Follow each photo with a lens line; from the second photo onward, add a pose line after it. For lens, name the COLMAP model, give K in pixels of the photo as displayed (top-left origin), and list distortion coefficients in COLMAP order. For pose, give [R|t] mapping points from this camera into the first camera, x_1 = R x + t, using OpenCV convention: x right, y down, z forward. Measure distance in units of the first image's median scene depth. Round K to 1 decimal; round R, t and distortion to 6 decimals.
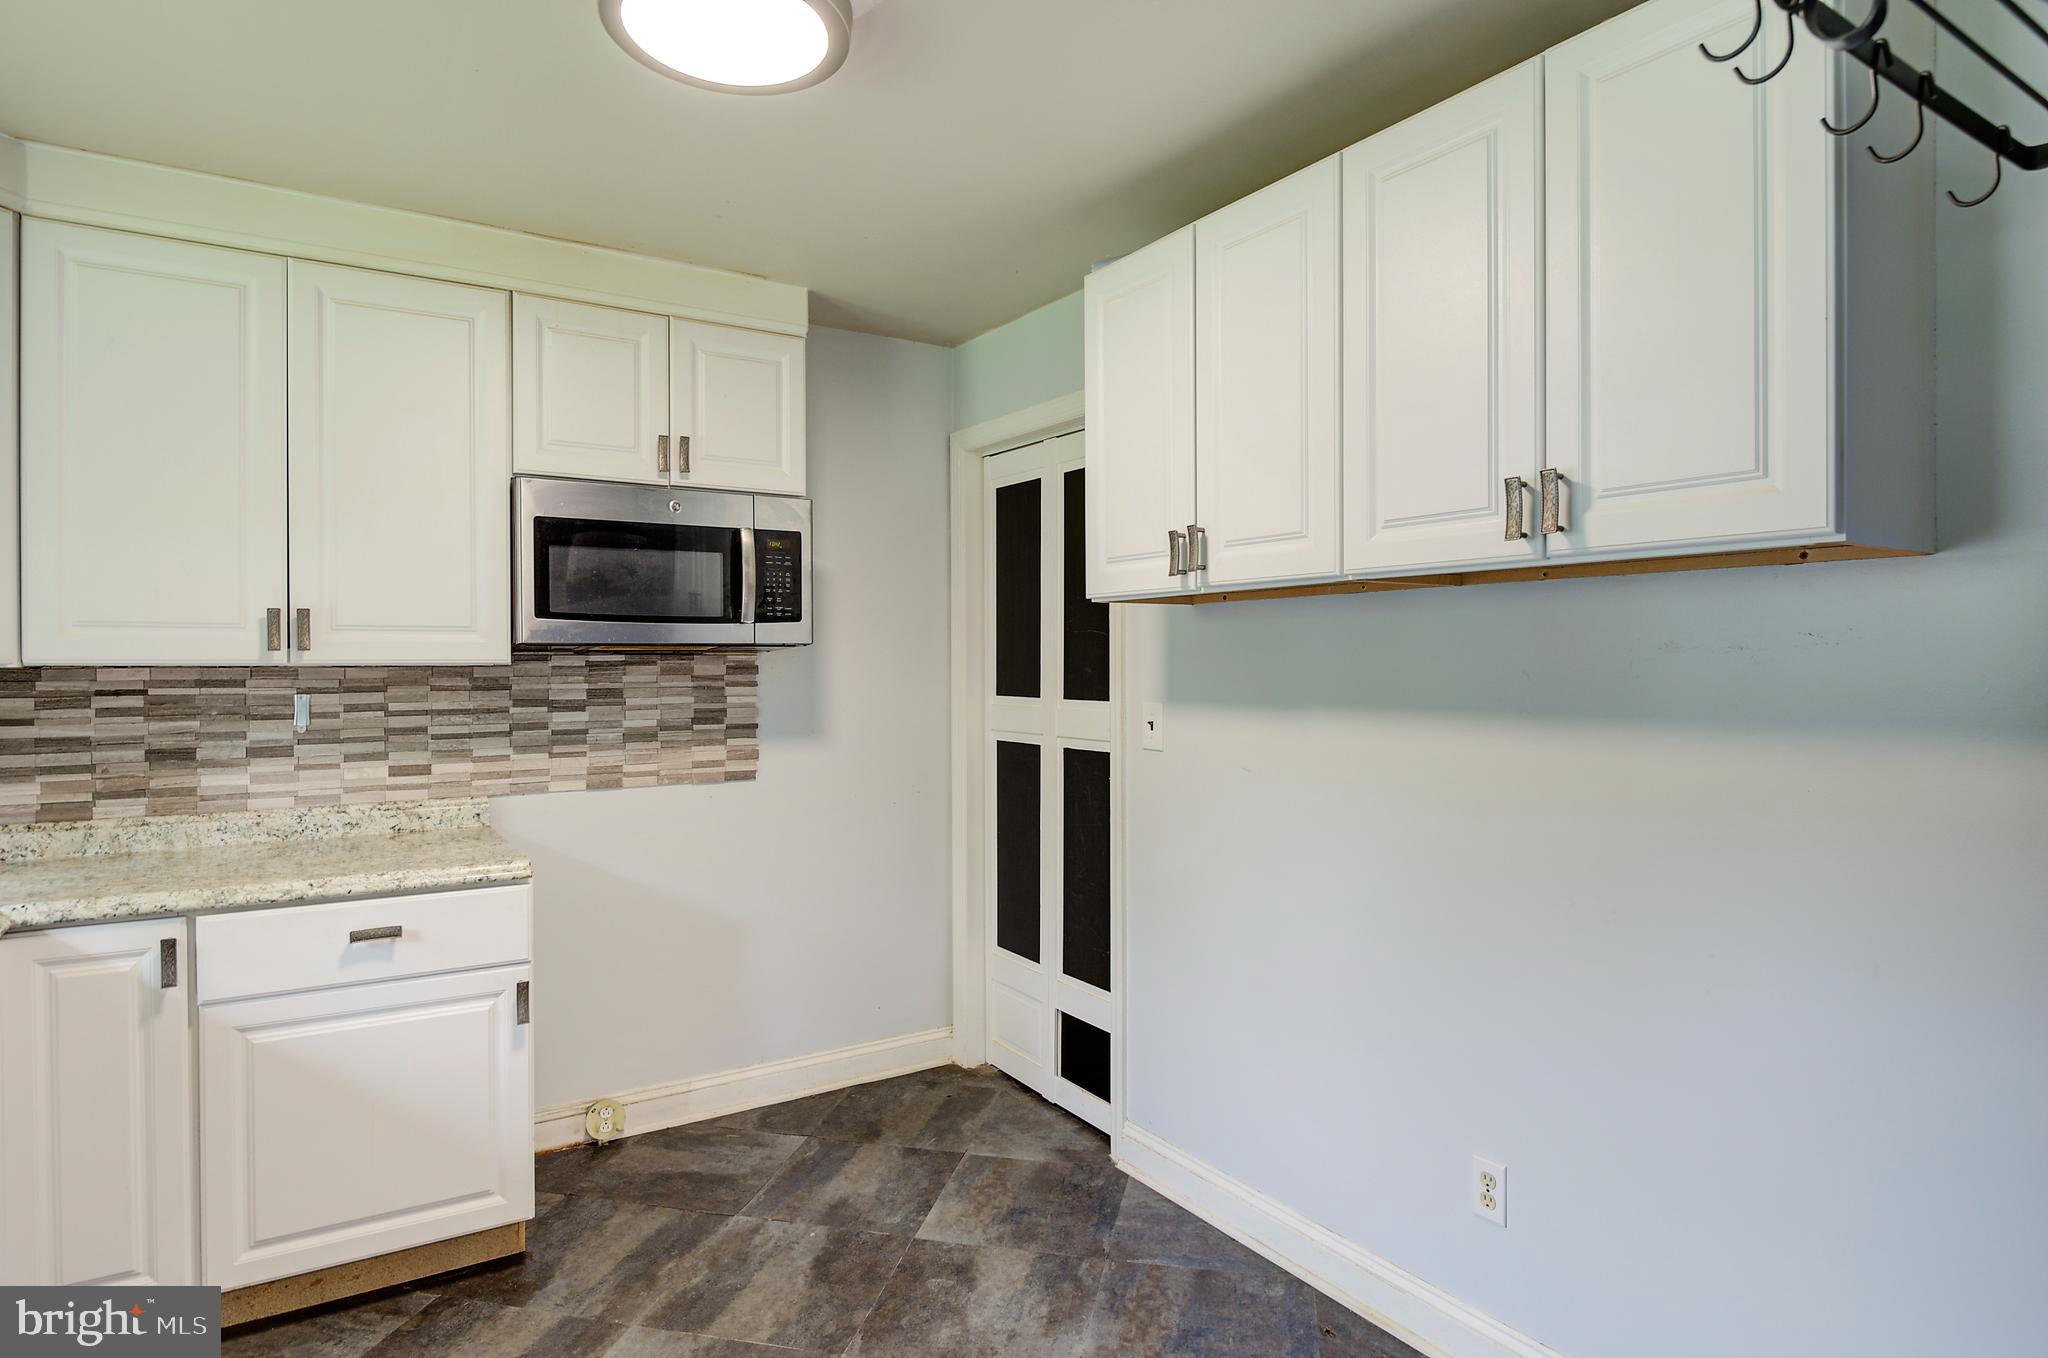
lens RADIAL K [[1130.9, 0, 1024.0], [0, 1130.9, 679.0], [0, 0, 1]] dist [-0.000888, -0.009390]
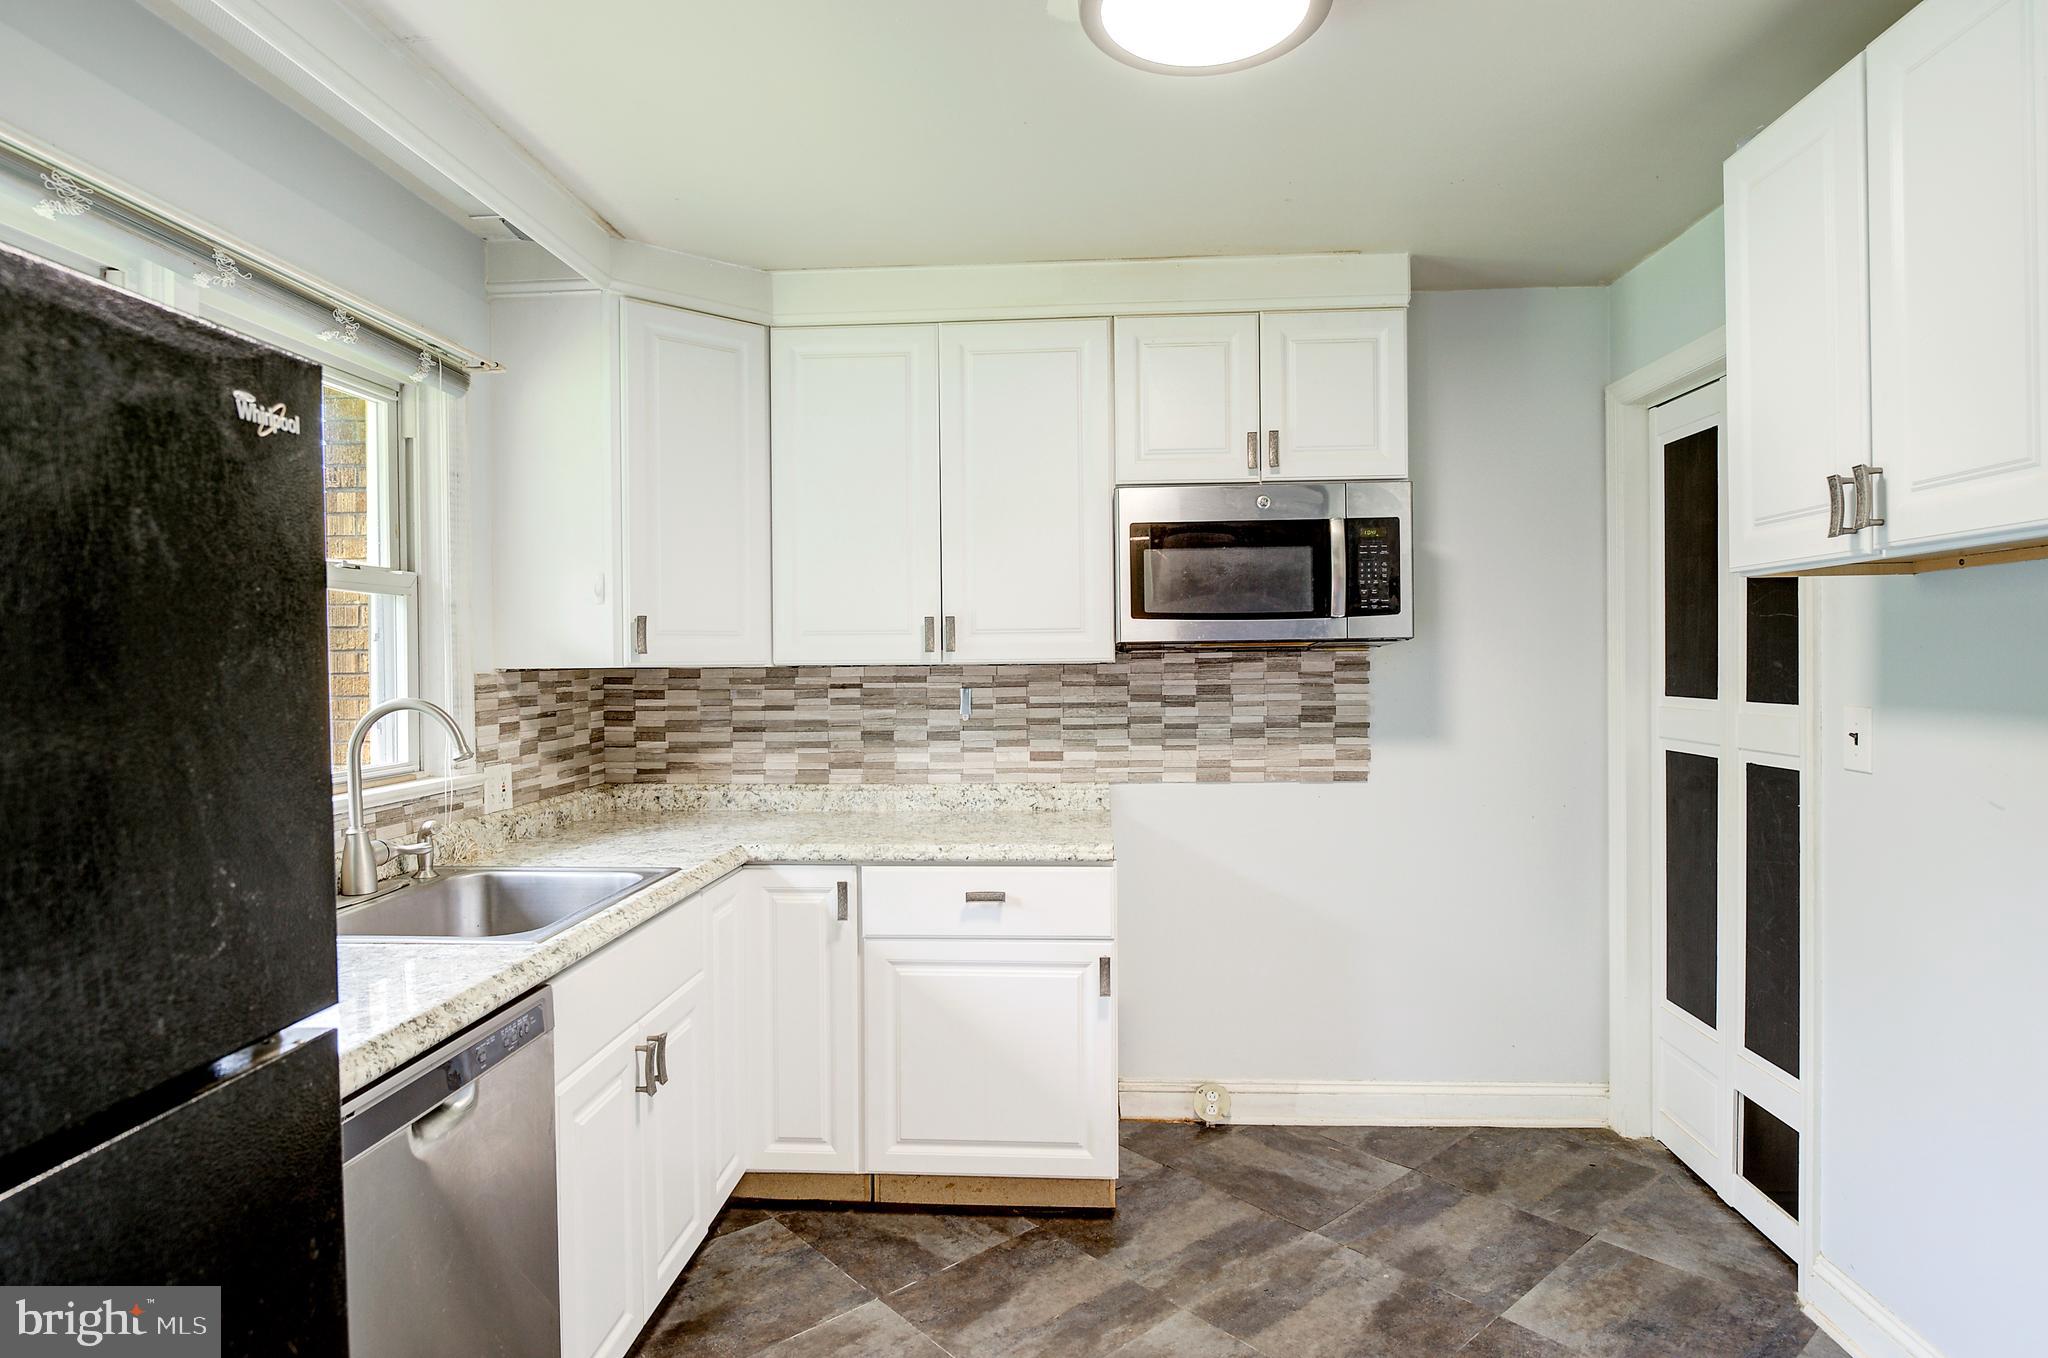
lens RADIAL K [[1130.9, 0, 1024.0], [0, 1130.9, 679.0], [0, 0, 1]] dist [-0.000888, -0.009390]
pose [[0.804157, 0.002563, -0.594411, 0.111398], [-0.000290, 0.999992, 0.003920, -0.000983], [0.594417, -0.002980, 0.804152, 0.073632]]
